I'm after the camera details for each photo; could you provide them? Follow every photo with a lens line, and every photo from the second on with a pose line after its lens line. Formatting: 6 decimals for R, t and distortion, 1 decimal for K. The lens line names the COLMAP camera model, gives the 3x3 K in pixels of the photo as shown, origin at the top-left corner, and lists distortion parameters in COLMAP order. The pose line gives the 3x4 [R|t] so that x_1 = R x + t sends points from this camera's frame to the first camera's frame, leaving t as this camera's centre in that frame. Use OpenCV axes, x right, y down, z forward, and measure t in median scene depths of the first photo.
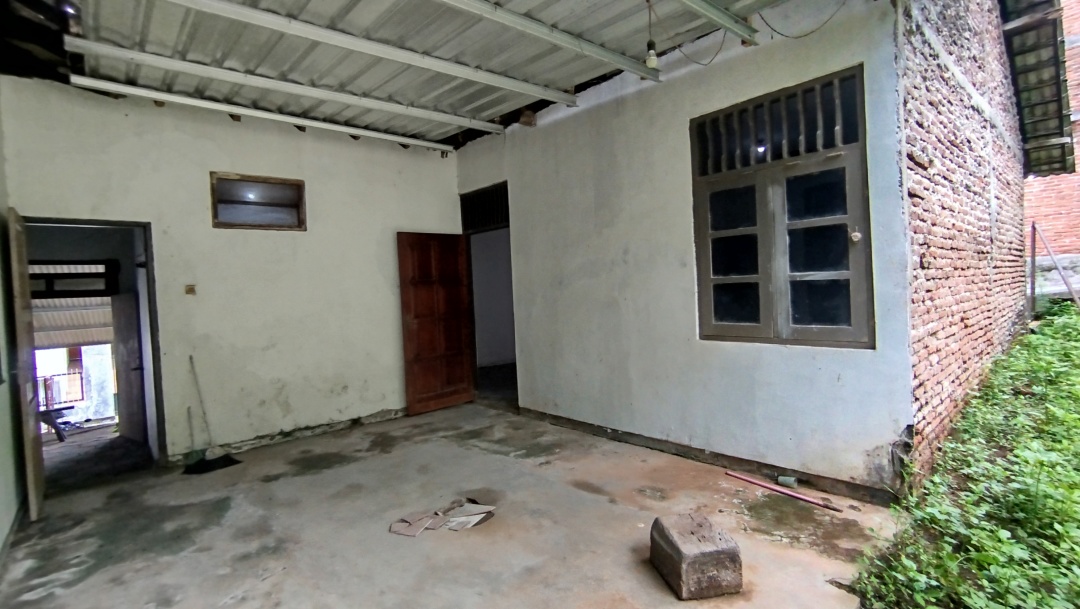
lens RADIAL K [[505.0, 0, 540.0], [0, 505.0, 304.5], [0, 0, 1]] dist [-0.000002, 0.000305]
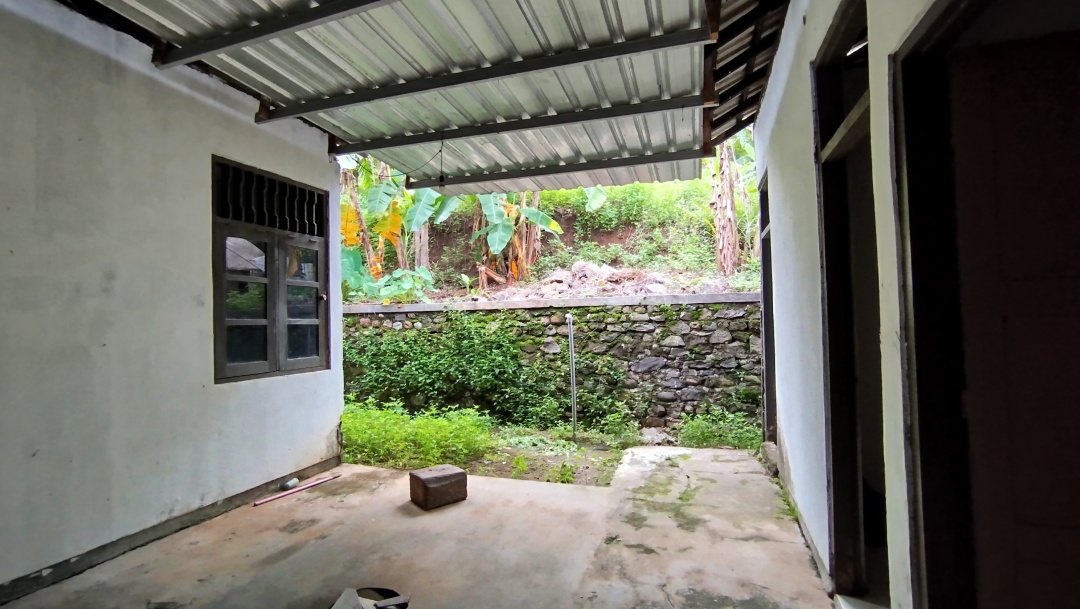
lens RADIAL K [[505.0, 0, 540.0], [0, 505.0, 304.5], [0, 0, 1]] dist [-0.000002, 0.000305]
pose [[-0.505532, 0.080415, 0.859052, -0.866076], [0.067381, 0.996286, -0.053610, 0.013644], [-0.860173, 0.030782, -0.509073, 1.011015]]
